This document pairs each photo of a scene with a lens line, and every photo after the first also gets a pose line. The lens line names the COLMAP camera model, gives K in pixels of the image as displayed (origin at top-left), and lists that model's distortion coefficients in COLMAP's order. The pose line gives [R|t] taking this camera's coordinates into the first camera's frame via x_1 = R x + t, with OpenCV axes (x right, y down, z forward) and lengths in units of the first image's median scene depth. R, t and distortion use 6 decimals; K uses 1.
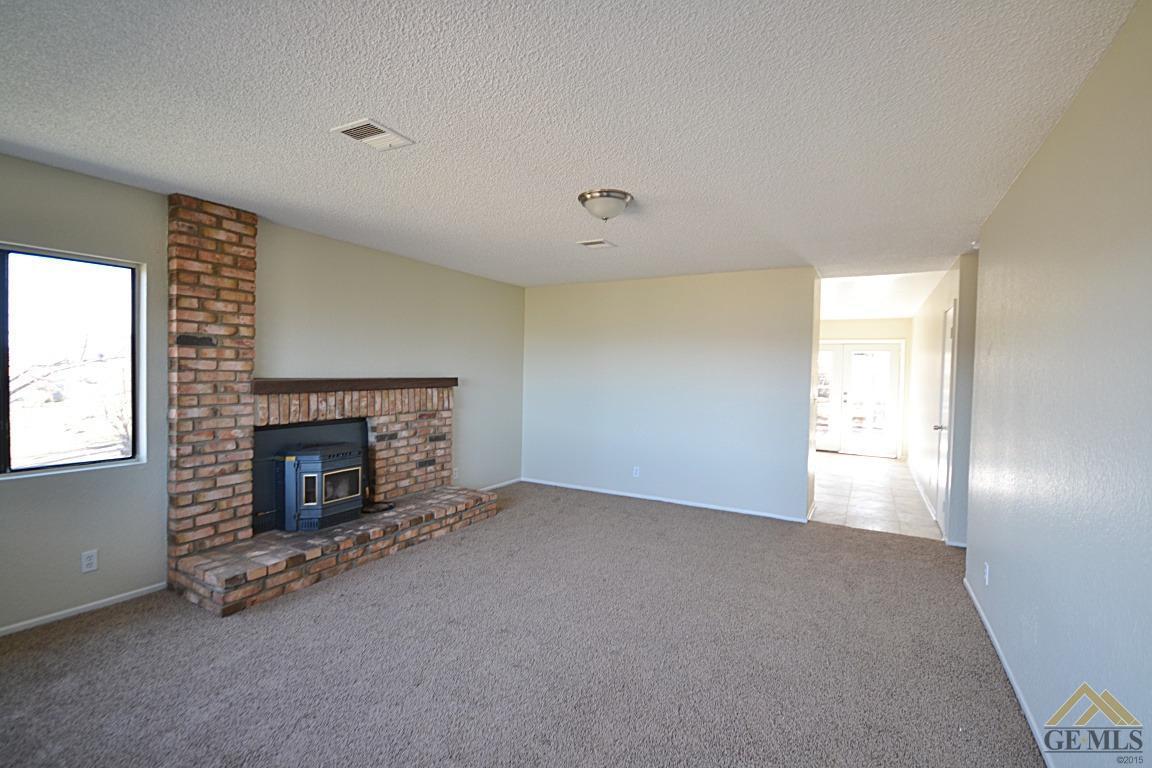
lens RADIAL K [[514.8, 0, 577.7], [0, 514.8, 382.7], [0, 0, 1]] dist [0.000128, 0.000129]
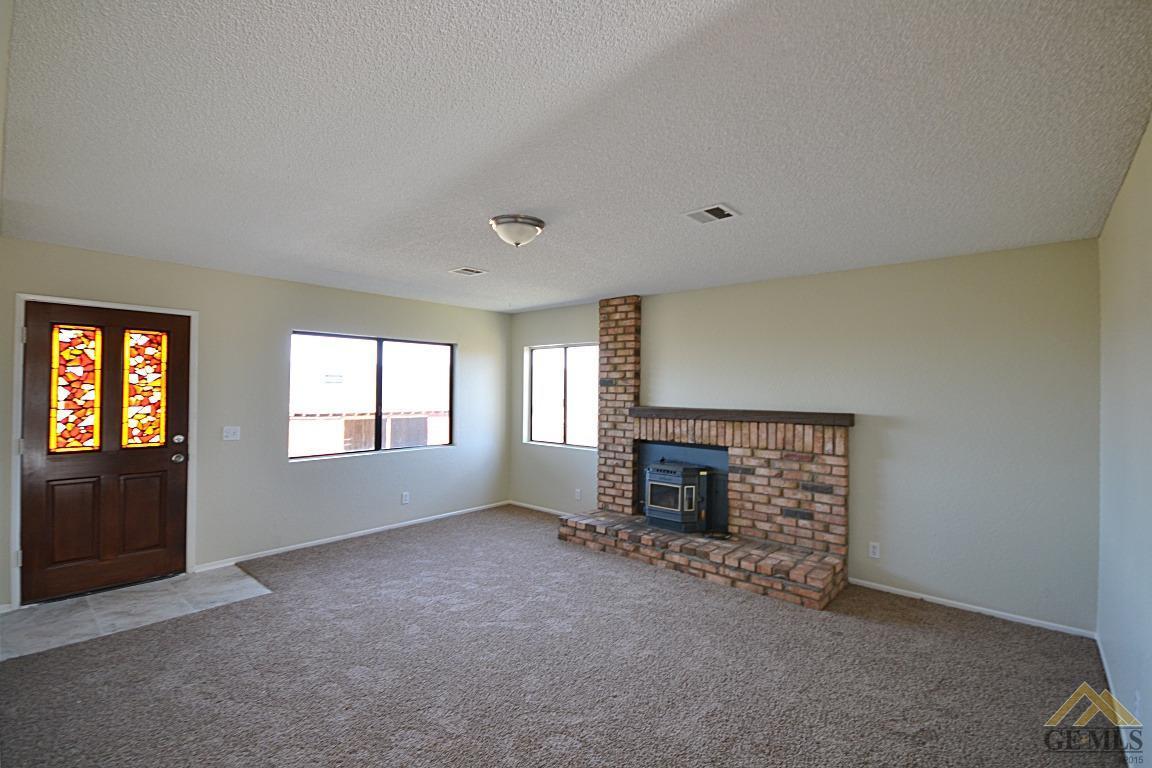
lens RADIAL K [[514.8, 0, 577.8], [0, 514.8, 385.1], [0, 0, 1]] dist [0.000128, 0.000129]
pose [[-0.204800, -0.028785, -0.978380, 0.753153], [-0.038031, 0.999047, -0.021432, -0.027053], [0.978065, 0.032819, -0.205700, 1.018588]]
